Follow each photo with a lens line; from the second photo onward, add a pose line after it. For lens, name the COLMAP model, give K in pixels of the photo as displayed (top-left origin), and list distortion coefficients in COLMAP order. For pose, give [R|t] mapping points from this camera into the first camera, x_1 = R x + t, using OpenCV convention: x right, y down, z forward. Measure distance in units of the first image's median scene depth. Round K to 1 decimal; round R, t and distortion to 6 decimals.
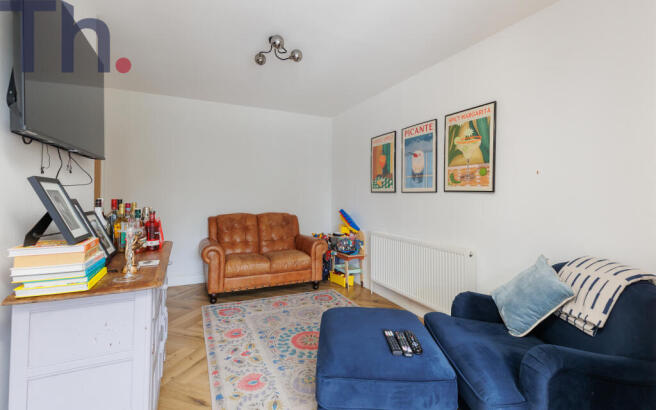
lens RADIAL K [[296.2, 0, 328.5], [0, 296.2, 194.5], [0, 0, 1]] dist [0.000234, 0.000026]
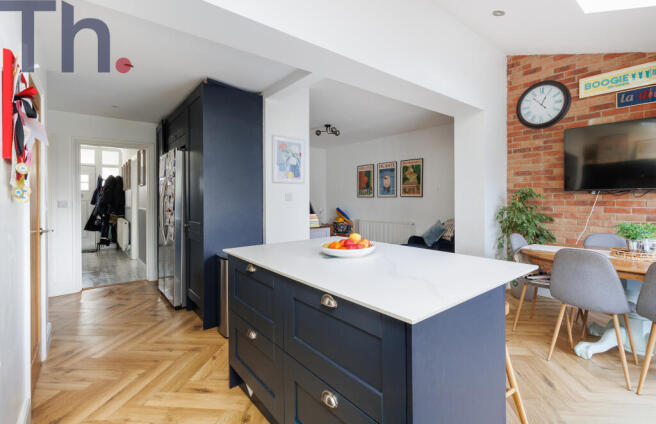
lens RADIAL K [[302.0, 0, 328.0], [0, 302.0, 212.0], [0, 0, 1]] dist [0.000218, -0.000016]
pose [[0.975764, -0.024519, 0.217450, -0.580007], [0.014430, 0.998750, 0.047862, -0.010544], [-0.218351, -0.043564, 0.974897, -0.985225]]
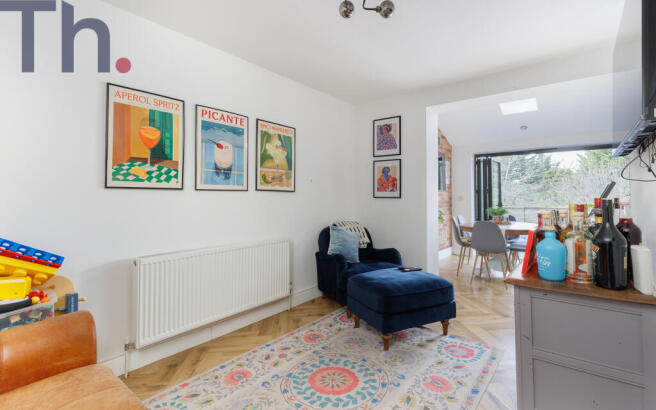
lens RADIAL K [[325.8, 0, 330.4], [0, 325.8, 192.9], [0, 0, 1]] dist [0.000899, 0.000063]
pose [[-0.454655, 0.006569, 0.890643, -0.736273], [-0.000288, 0.999972, -0.007523, 0.007706], [-0.890667, -0.003676, -0.454640, 1.256752]]
